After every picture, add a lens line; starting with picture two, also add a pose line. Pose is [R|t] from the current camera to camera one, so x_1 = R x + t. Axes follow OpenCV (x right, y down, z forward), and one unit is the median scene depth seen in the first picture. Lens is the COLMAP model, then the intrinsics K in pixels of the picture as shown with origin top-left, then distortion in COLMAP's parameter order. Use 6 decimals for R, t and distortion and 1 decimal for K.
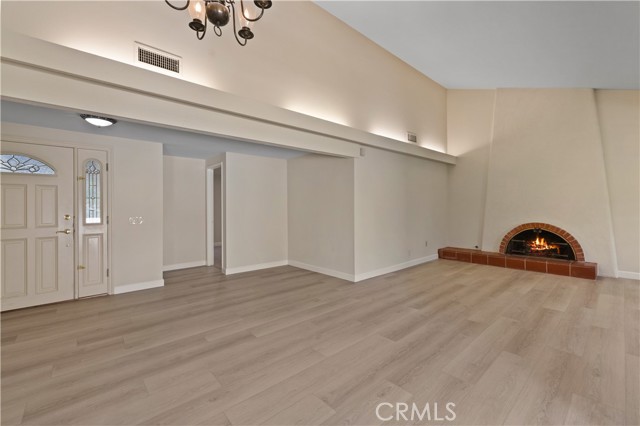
lens RADIAL K [[270.6, 0, 320.5], [0, 270.6, 205.4], [0, 0, 1]] dist [-0.000114, 0.000103]
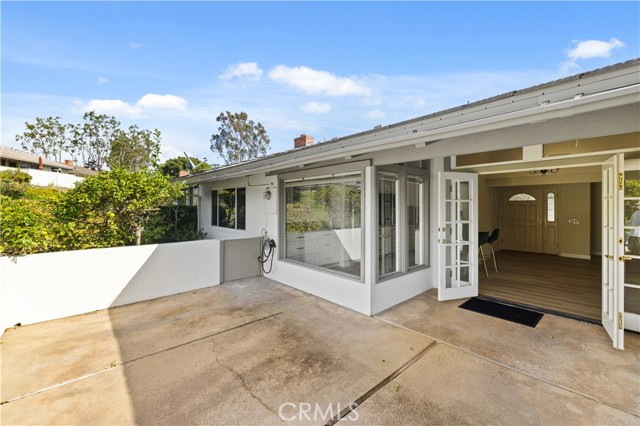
lens RADIAL K [[275.0, 0, 319.9], [0, 275.0, 209.0], [0, 0, 1]] dist [-0.000731, 0.000145]
pose [[0.004390, 0.016147, -0.999860, 1.202747], [0.005180, 0.999856, 0.016170, -0.070787], [0.999977, -0.005251, 0.004305, -0.776263]]
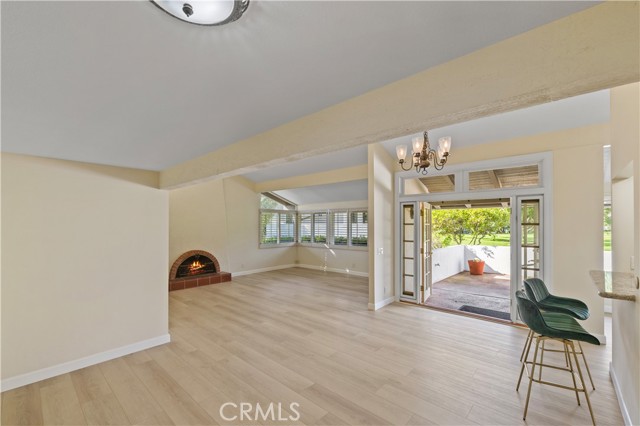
lens RADIAL K [[273.4, 0, 320.4], [0, 273.4, 221.5], [0, 0, 1]] dist [-0.002532, -0.000435]
pose [[-0.105482, 0.016277, 0.994288, -0.755026], [-0.002700, 0.999858, -0.016655, -0.069673], [-0.994418, -0.004441, -0.105423, 0.635813]]
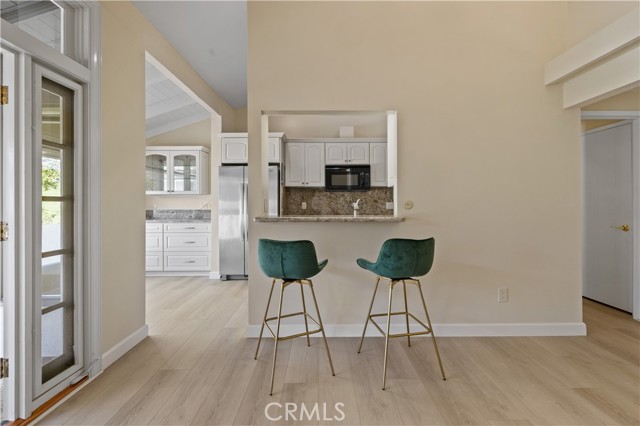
lens RADIAL K [[275.3, 0, 317.9], [0, 275.3, 203.2], [0, 0, 1]] dist [0.001652, 0.000335]
pose [[-0.665132, 0.011526, -0.746636, 0.148118], [0.014833, 0.999888, 0.002222, 0.010042], [0.746578, -0.009597, -0.665229, 0.350366]]
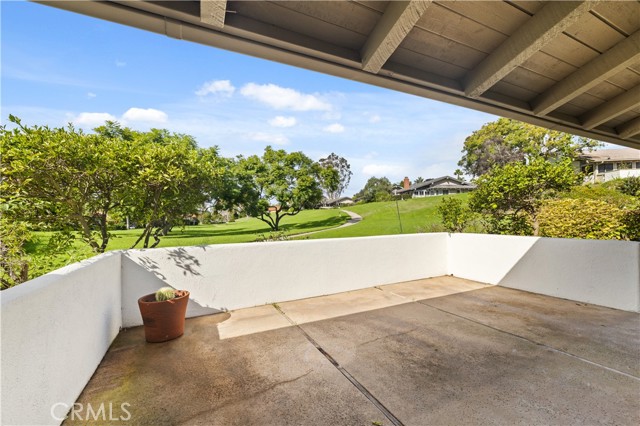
lens RADIAL K [[270.5, 0, 320.0], [0, 270.5, 213.0], [0, 0, 1]] dist [-0.001518, -0.000024]
pose [[-0.961649, 0.024612, 0.273178, 0.600914], [0.019486, 0.999580, -0.021463, 0.003217], [-0.273591, -0.015317, -0.961724, -0.197029]]
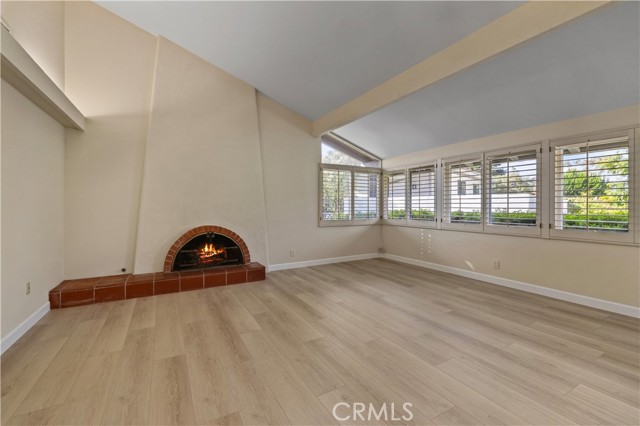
lens RADIAL K [[275.3, 0, 317.9], [0, 275.3, 203.2], [0, 0, 1]] dist [0.001652, 0.000335]
pose [[0.216632, 0.015658, 0.976128, 0.068296], [-0.006349, 0.999873, -0.014630, 0.008067], [-0.976233, -0.003029, 0.216704, 0.602173]]
